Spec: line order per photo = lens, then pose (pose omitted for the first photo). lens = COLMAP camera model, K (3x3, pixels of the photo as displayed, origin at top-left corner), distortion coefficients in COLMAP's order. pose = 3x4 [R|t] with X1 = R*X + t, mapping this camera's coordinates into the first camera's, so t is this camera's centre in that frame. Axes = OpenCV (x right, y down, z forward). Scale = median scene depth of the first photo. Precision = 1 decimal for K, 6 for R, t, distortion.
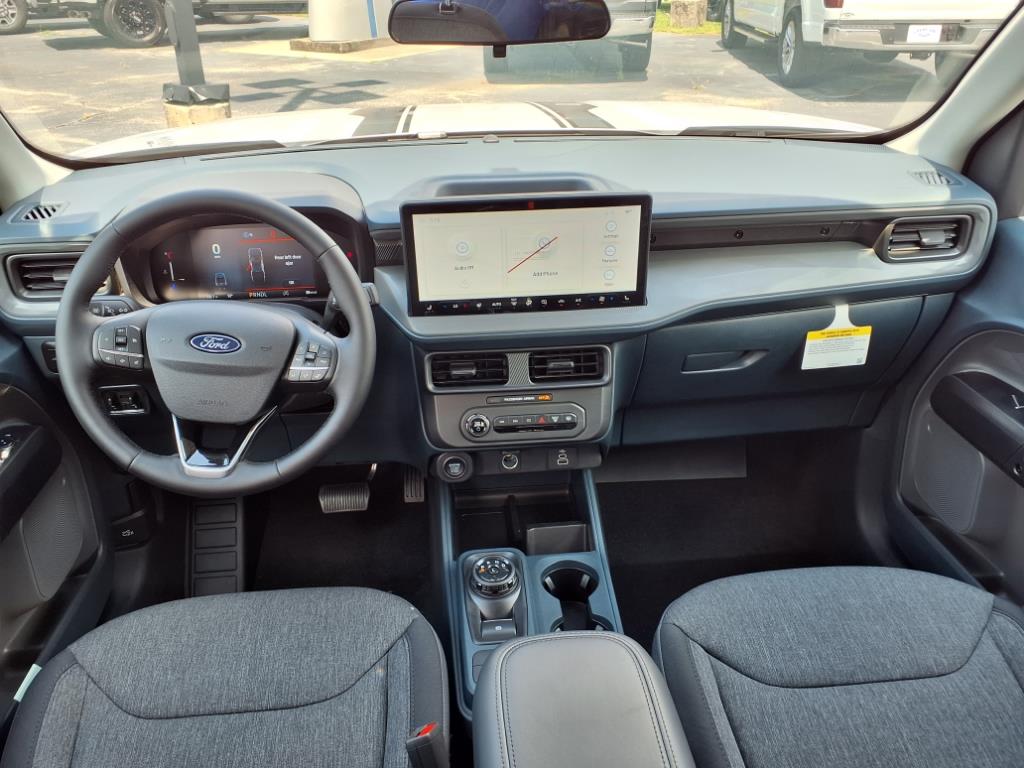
lens RADIAL K [[797.0, 0, 512.0], [0, 797.0, 384.0], [0, 0, 1]] dist [0.114436, -0.171233]
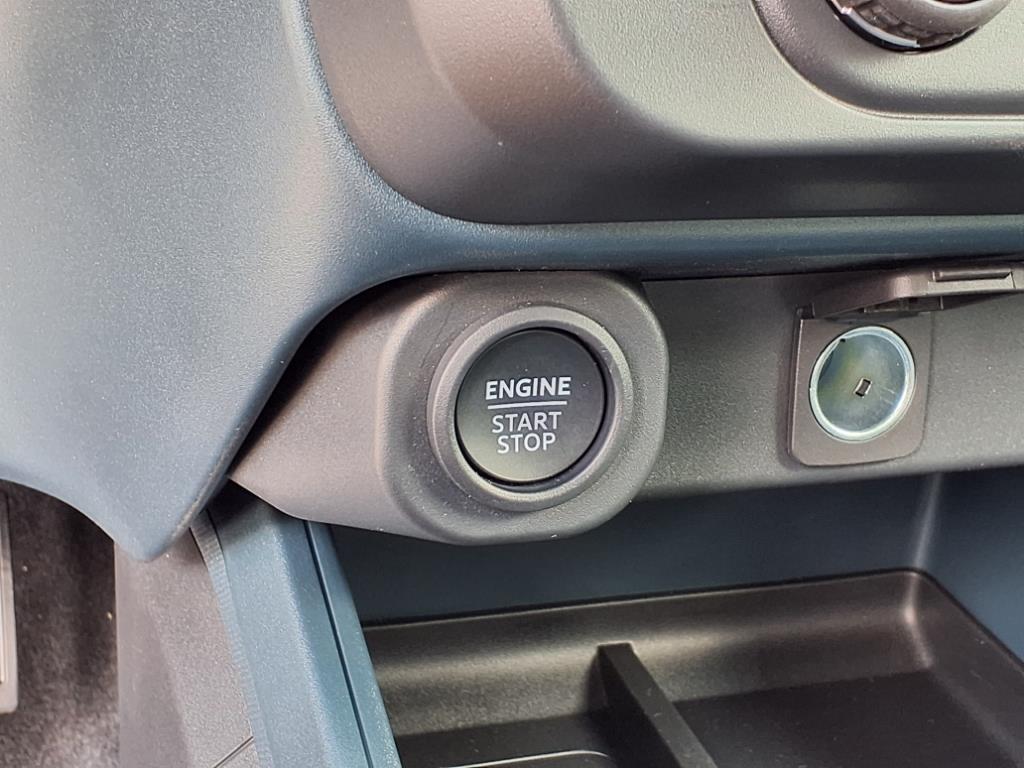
lens RADIAL K [[1675.5, 0, 512.0], [0, 1675.5, 384.0], [0, 0, 1]] dist [0.183278, -0.108386]
pose [[0.962945, -0.002801, 0.269682, -0.150844], [0.011149, 0.999505, -0.029429, 0.117313], [-0.269466, 0.031345, 0.962500, 0.828382]]
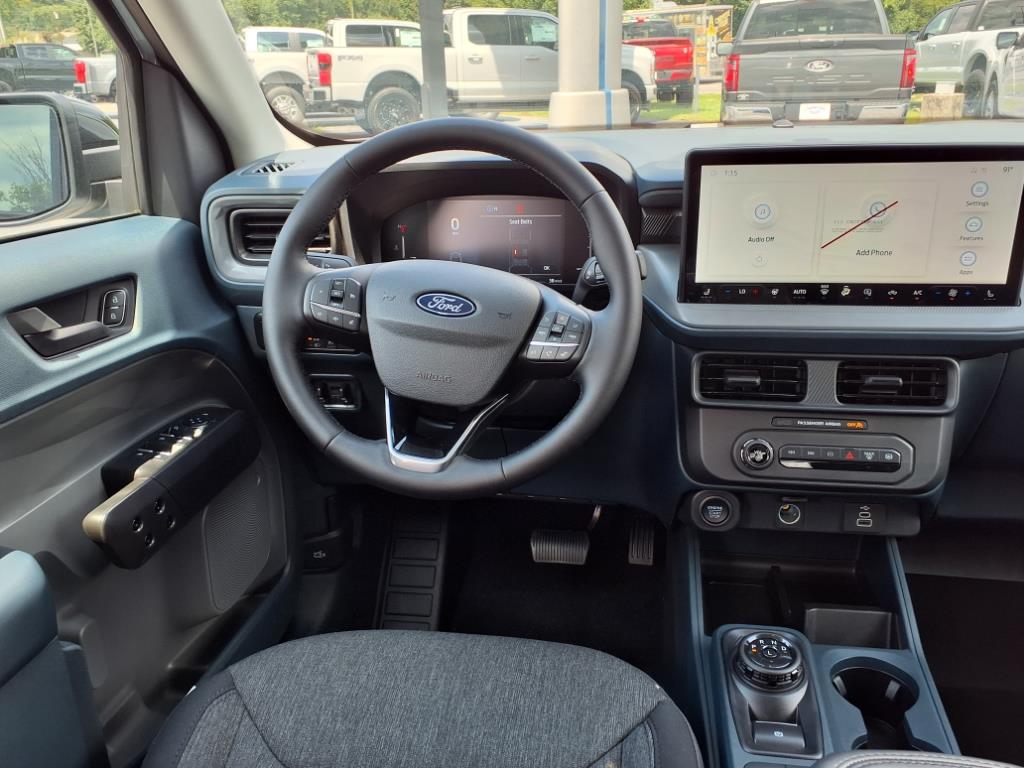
lens RADIAL K [[809.2, 0, 550.1], [0, 809.2, 396.8], [0, 0, 1]] dist [0.143136, -0.278386]
pose [[0.975432, 0.081772, -0.204560, -0.081789], [-0.101617, 0.990883, -0.088453, 0.088591], [0.195463, 0.107067, 0.974849, 0.214284]]
